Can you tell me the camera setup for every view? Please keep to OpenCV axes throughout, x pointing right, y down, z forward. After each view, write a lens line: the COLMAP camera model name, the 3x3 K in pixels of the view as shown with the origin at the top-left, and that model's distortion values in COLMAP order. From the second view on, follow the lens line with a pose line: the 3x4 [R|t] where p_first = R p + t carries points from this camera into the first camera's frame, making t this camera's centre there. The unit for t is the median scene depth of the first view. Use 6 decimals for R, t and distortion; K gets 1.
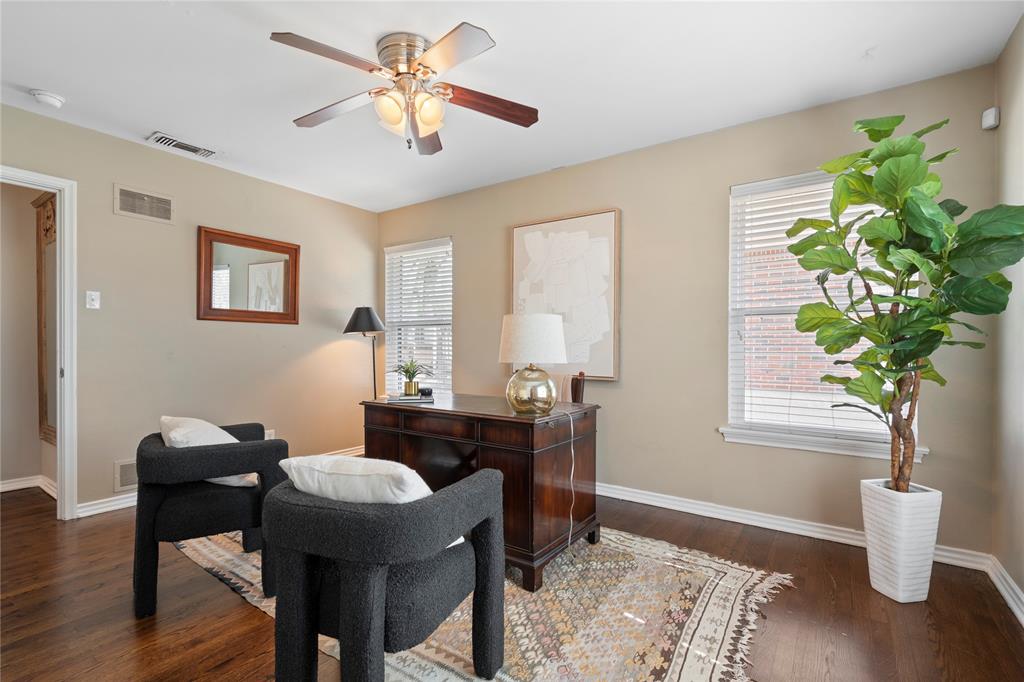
lens RADIAL K [[469.9, 0, 507.4], [0, 469.9, 342.2], [0, 0, 1]] dist [-0.004098, -0.000421]
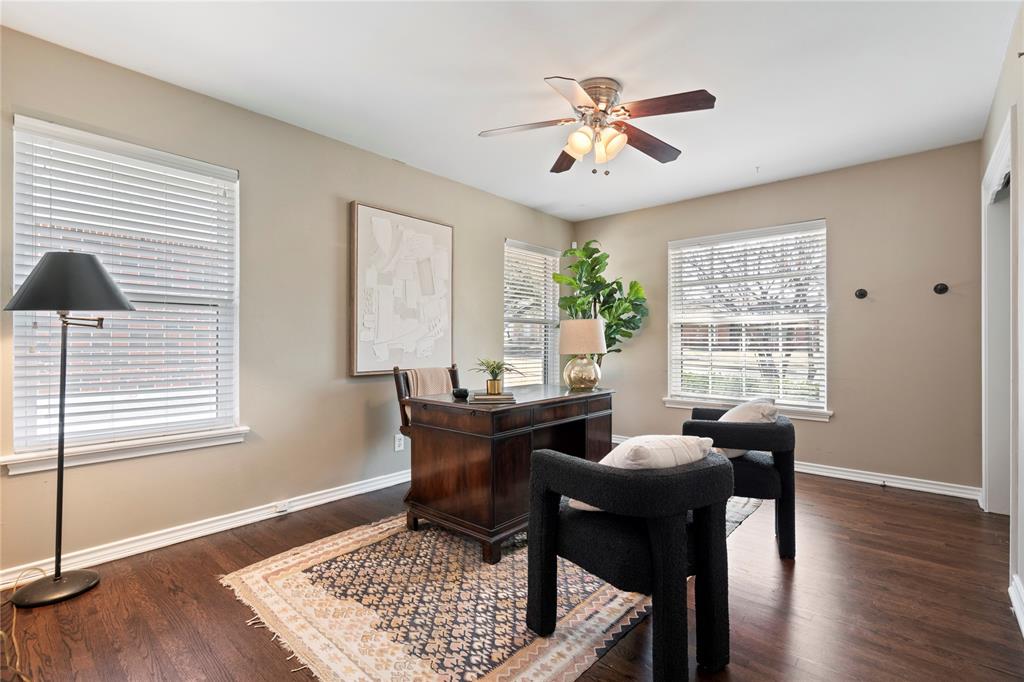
lens RADIAL K [[469.9, 0, 507.9], [0, 469.9, 341.9], [0, 0, 1]] dist [-0.004098, -0.000421]
pose [[0.111331, 0.003721, 0.993776, -0.961642], [-0.002949, 0.999990, -0.003414, 0.012232], [-0.993779, -0.002550, 0.111341, 0.752350]]
